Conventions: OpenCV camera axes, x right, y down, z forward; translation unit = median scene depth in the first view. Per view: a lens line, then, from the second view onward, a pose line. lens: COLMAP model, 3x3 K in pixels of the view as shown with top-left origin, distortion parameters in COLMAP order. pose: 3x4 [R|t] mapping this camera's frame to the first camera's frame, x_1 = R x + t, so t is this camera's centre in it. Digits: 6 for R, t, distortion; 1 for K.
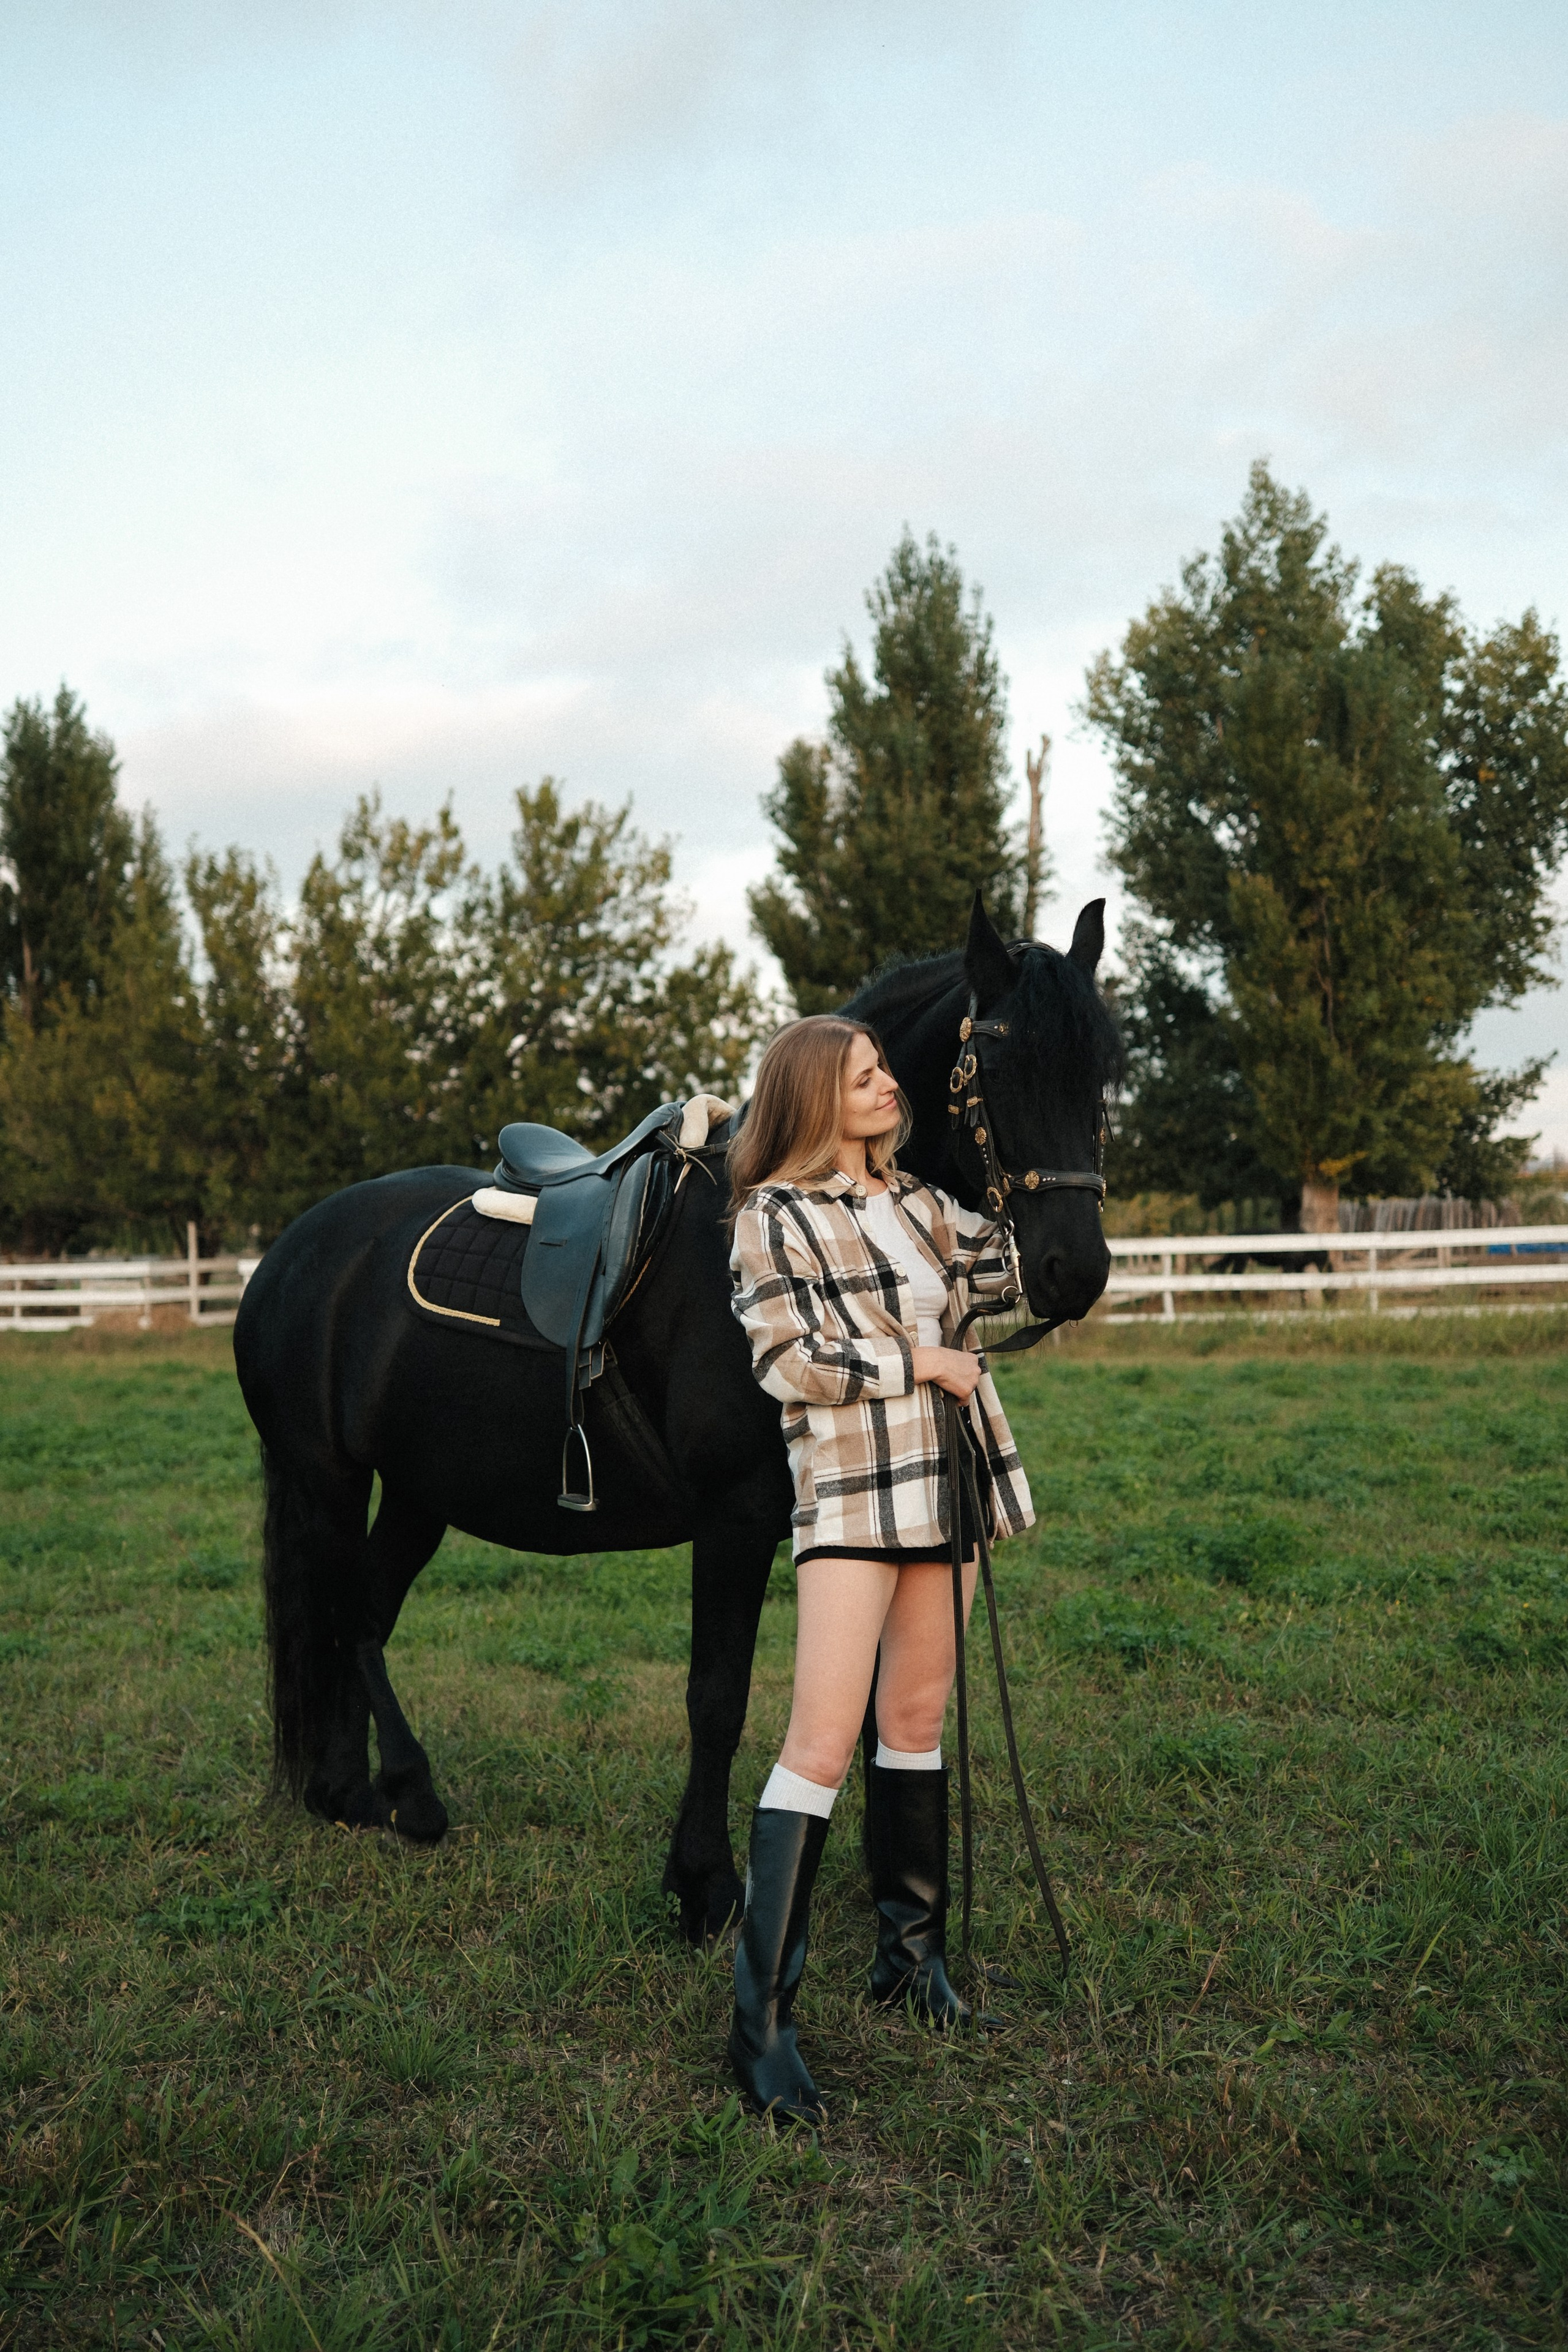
lens RADIAL K [[2212.8, 0, 784.0], [0, 2212.8, 1176.0], [0, 0, 1]] dist [-0.058511, 0.001202]
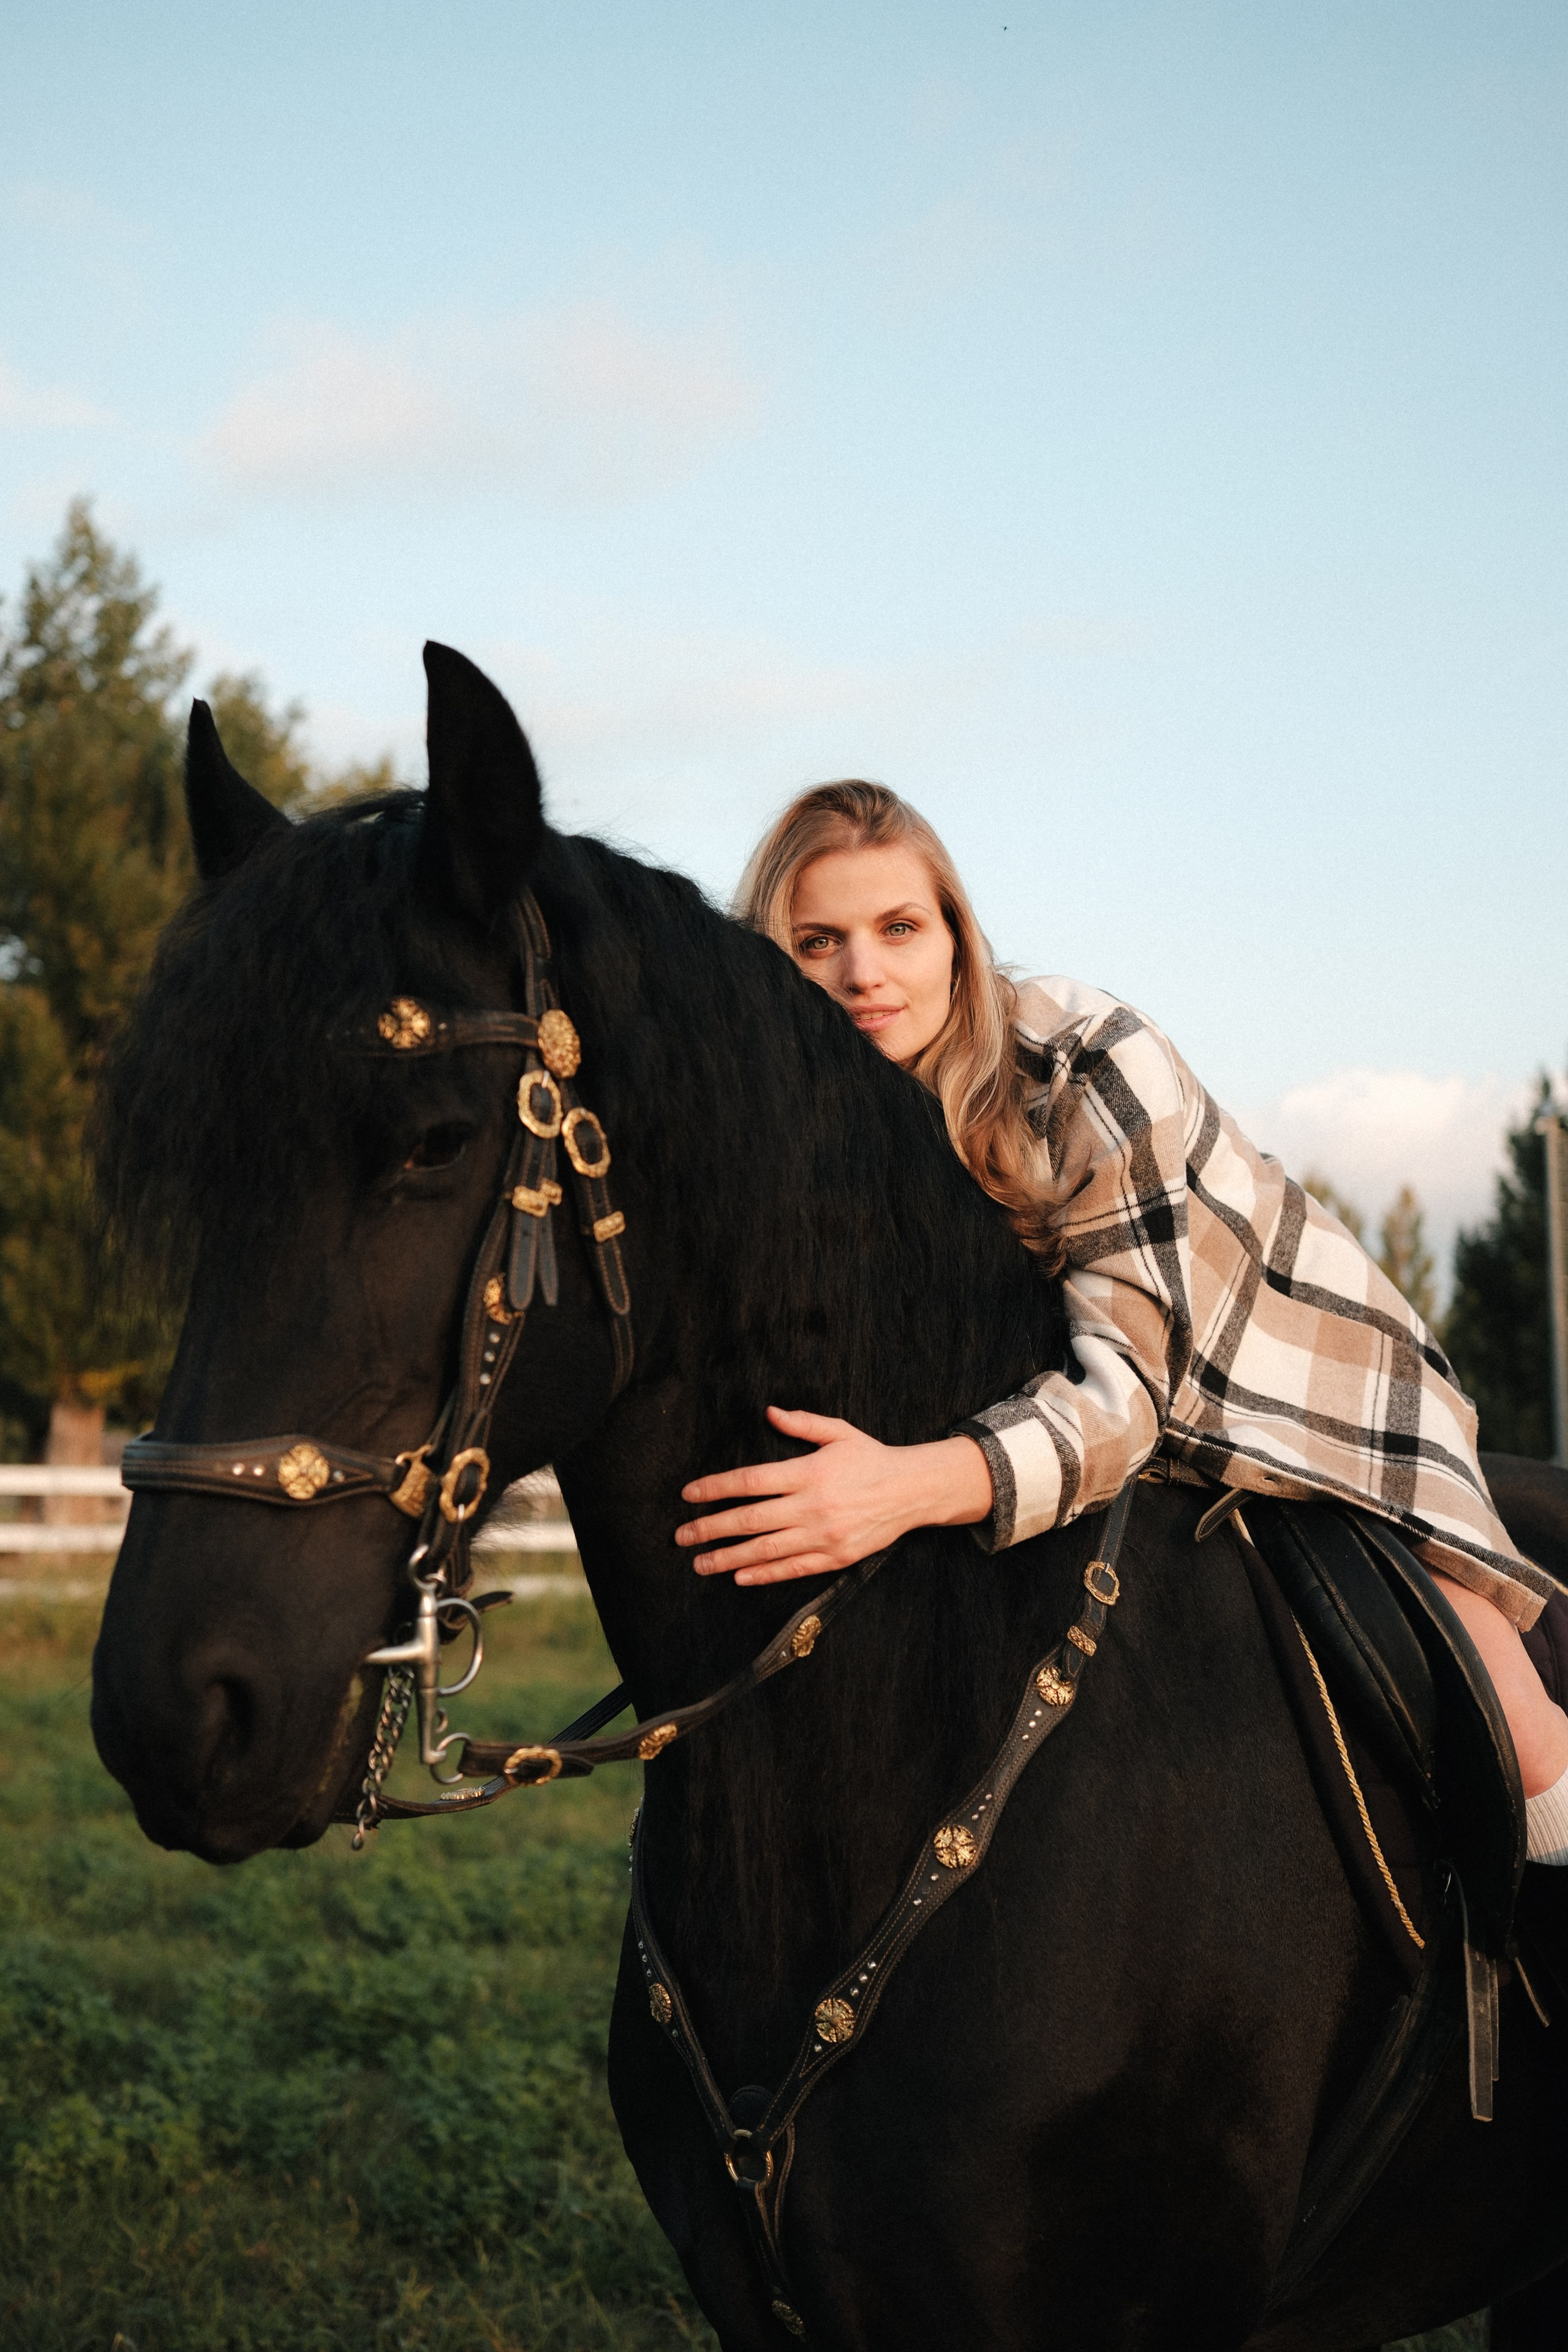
lens RADIAL K [[2229.3, 0, 784.0], [0, 2229.3, 1176.0], [0, 0, 1]] dist [-0.019508, 0.014797]
pose [[0.857718, 0.100448, 0.504212, 0.055043], [-0.042958, 0.991301, -0.124409, 0.010531], [-0.512322, 0.085048, 0.854572, 0.205620]]
